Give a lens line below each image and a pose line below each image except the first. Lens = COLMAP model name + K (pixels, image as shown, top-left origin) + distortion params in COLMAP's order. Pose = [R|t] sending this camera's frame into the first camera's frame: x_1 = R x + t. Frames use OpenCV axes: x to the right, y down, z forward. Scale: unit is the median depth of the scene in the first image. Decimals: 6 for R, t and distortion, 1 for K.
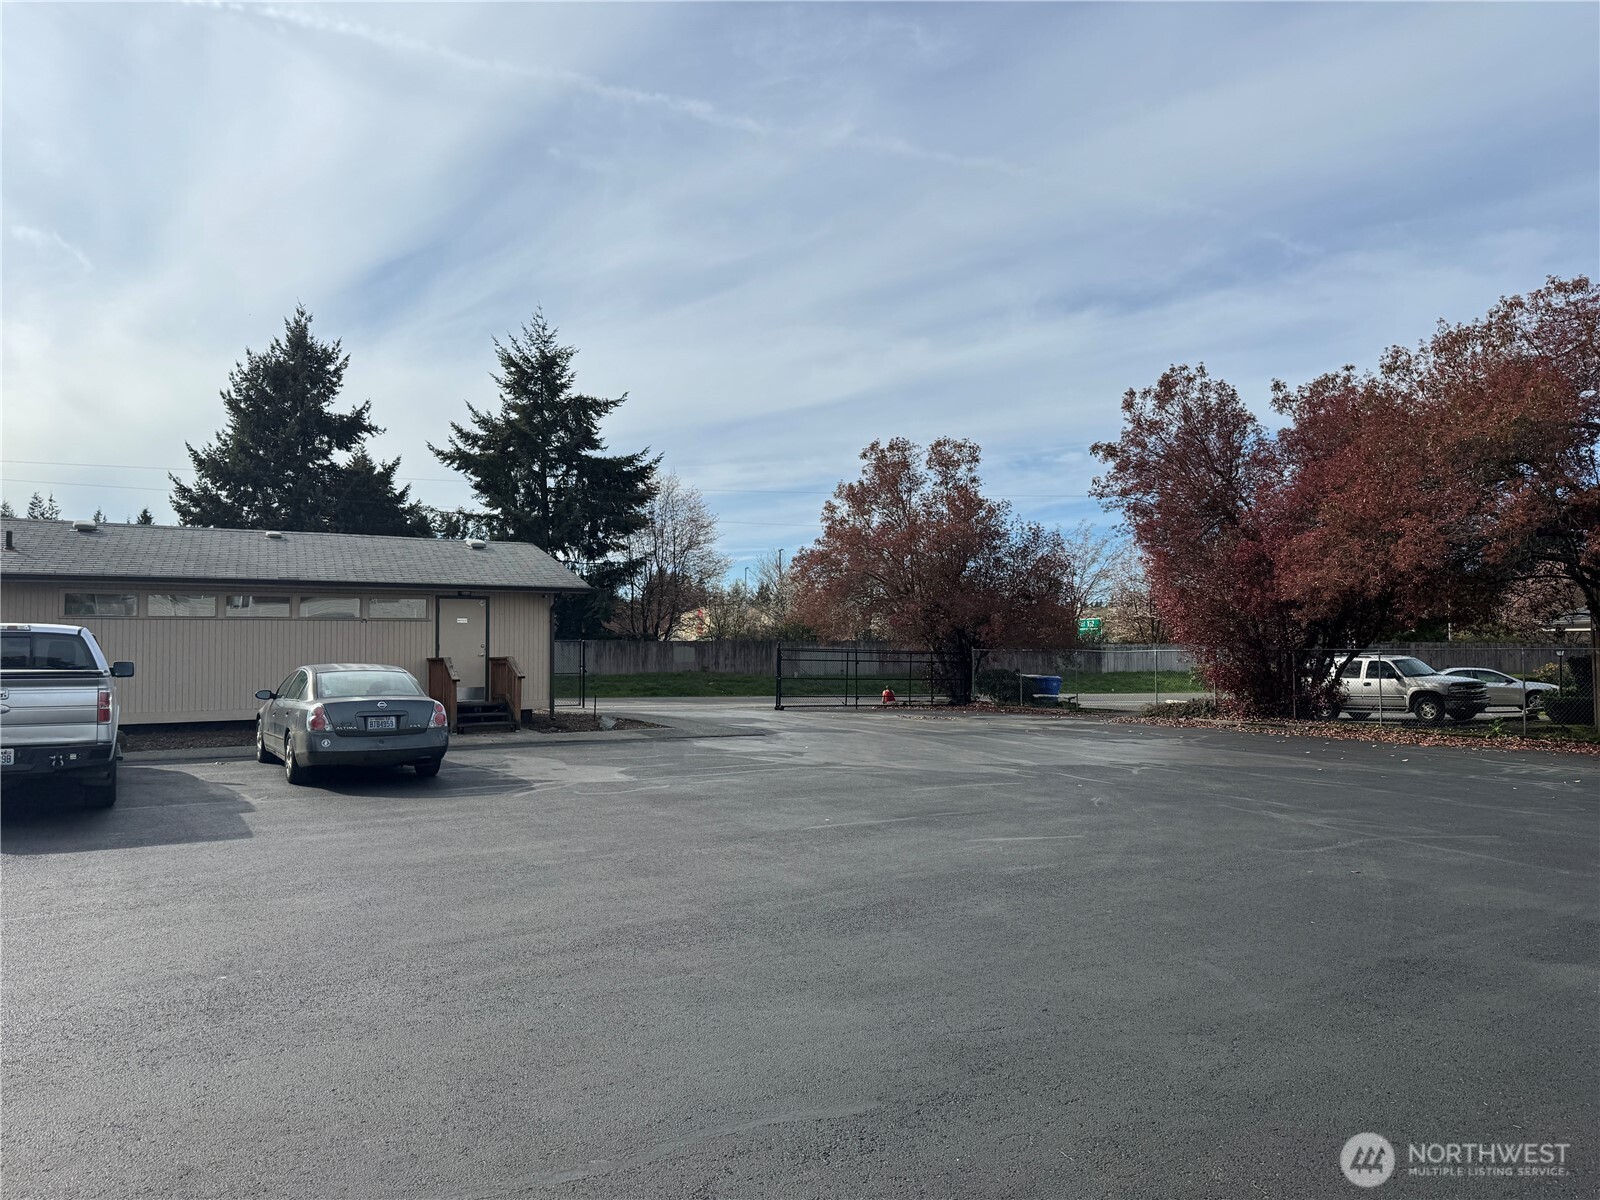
lens RADIAL K [[1134.2, 0, 790.4], [0, 1134.2, 597.9], [0, 0, 1]] dist [0.061222, -0.068906]
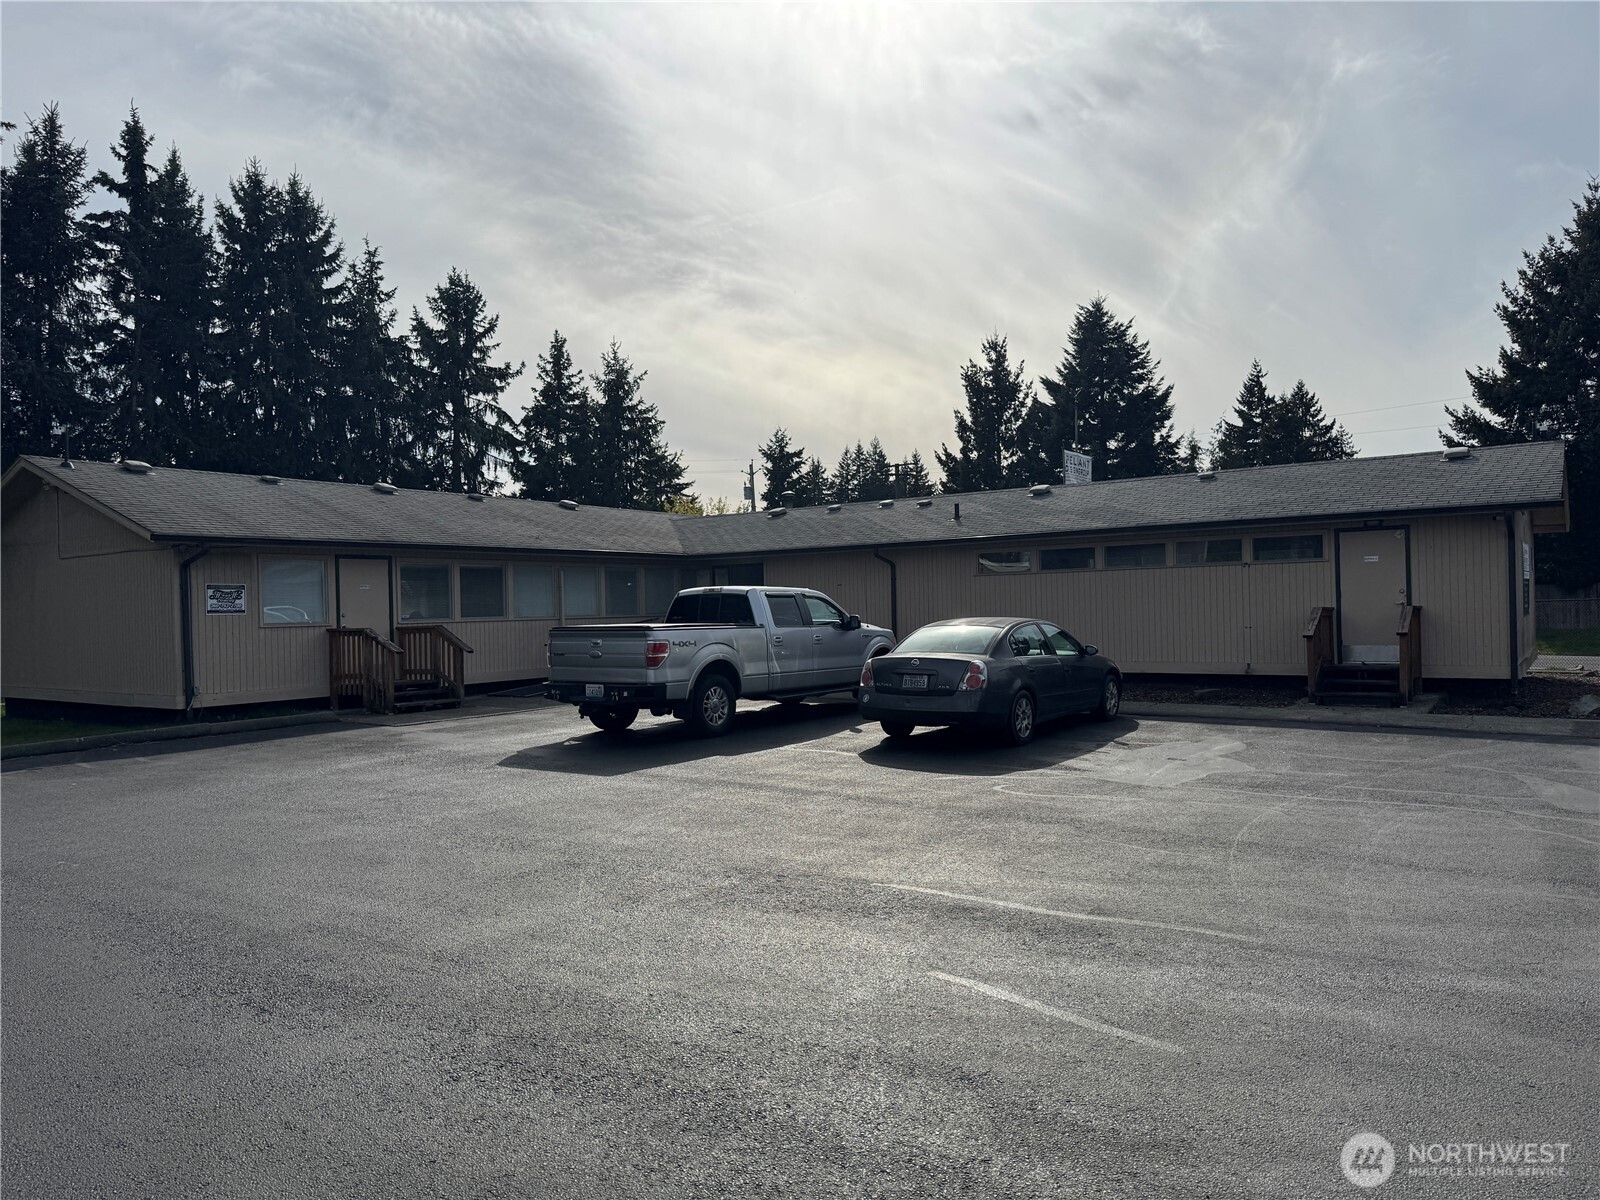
lens RADIAL K [[1134.2, 0, 802.4], [0, 1134.2, 602.1], [0, 0, 1]] dist [0.061222, -0.068906]
pose [[0.369096, -0.016804, -0.929239, 0.354060], [0.060407, 0.998156, 0.005943, 0.025919], [0.927426, -0.058327, 0.369430, 0.438604]]
